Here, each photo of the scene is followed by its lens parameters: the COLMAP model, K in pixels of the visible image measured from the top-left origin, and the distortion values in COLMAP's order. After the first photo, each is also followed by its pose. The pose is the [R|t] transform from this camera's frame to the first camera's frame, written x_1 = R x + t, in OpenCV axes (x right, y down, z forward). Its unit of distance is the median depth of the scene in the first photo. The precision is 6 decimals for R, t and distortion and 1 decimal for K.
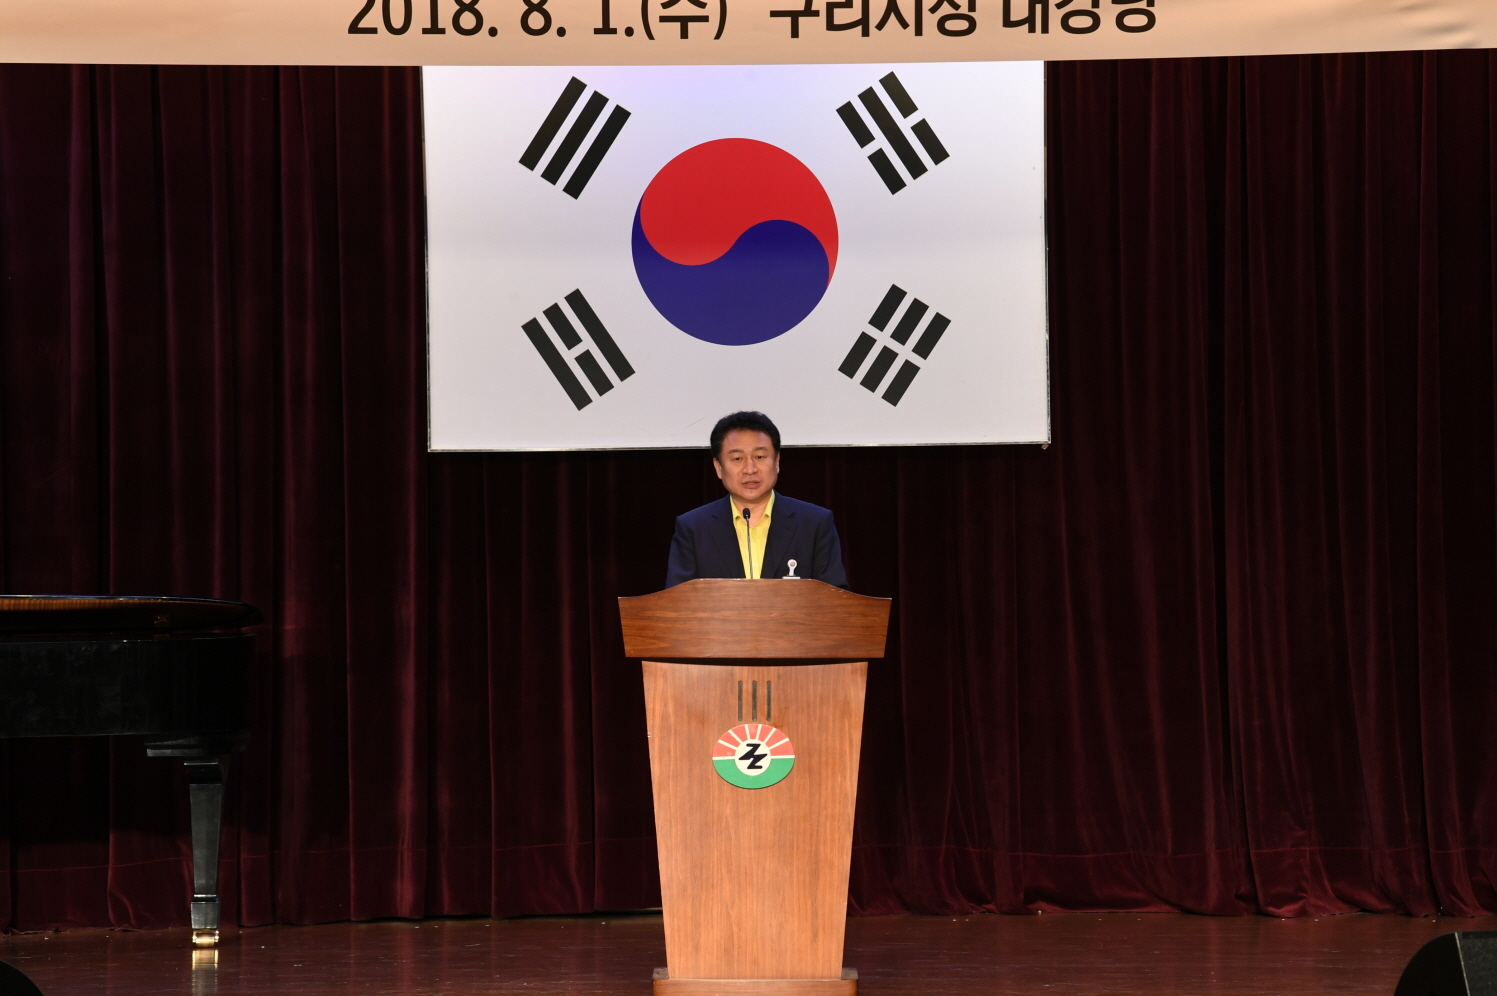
lens RADIAL K [[8511.5, 0, 754.9], [0, 8511.5, 488.0], [0, 0, 1]] dist [3.358538, 0.000000]
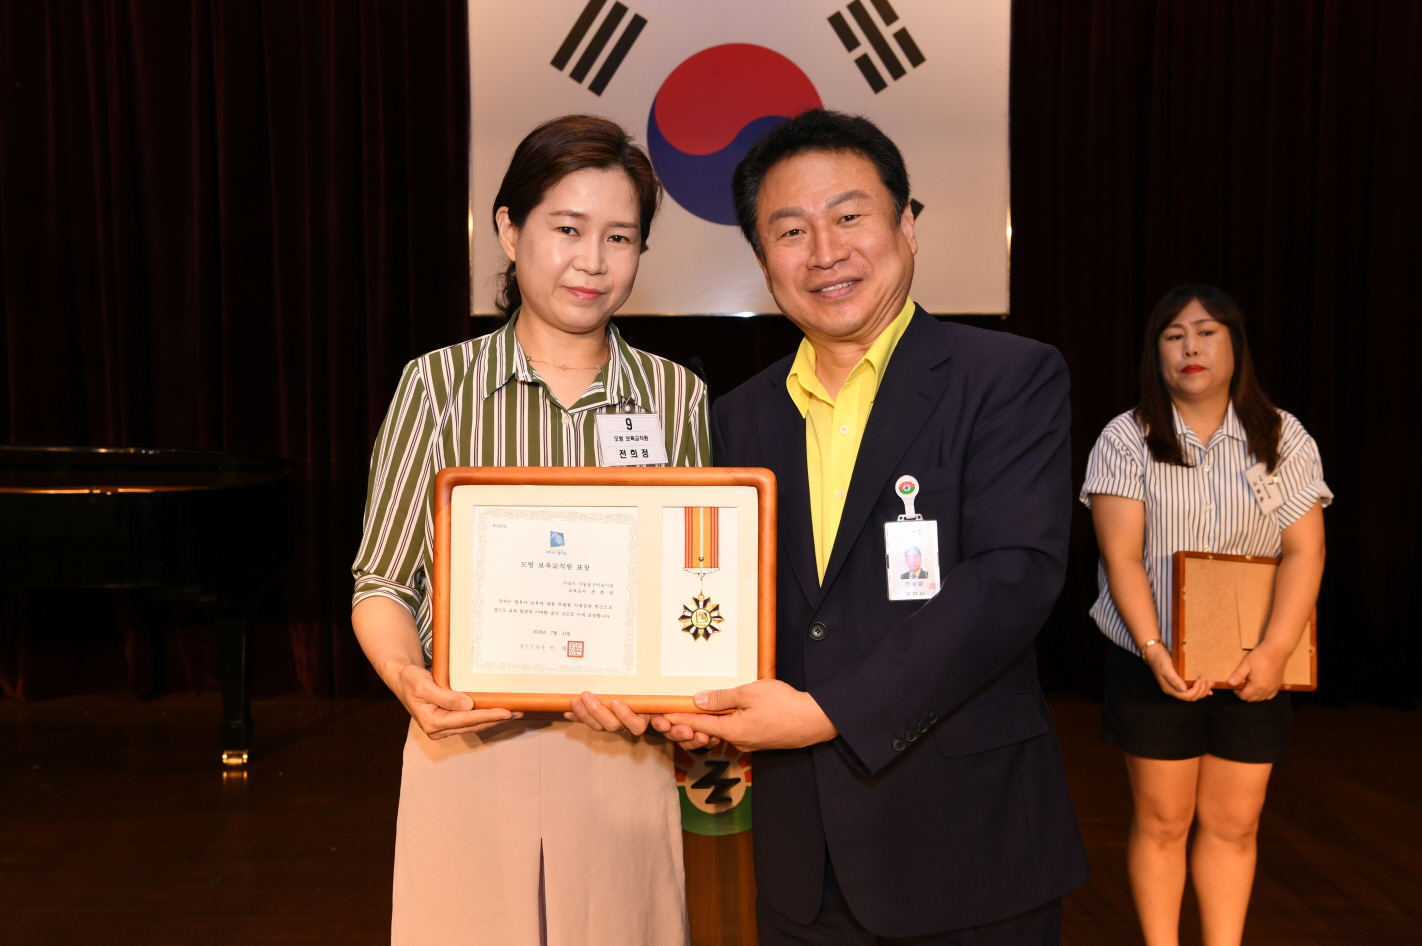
lens RADIAL K [[1582.5, 0, 711.2], [0, 1582.5, 463.7], [0, 0, 1]] dist [-0.020341, 0.000000]
pose [[0.999859, 0.016764, -0.000593, -0.004826], [-0.016699, 0.998091, 0.059461, 0.002748], [0.001589, -0.059443, 0.998230, 0.788531]]
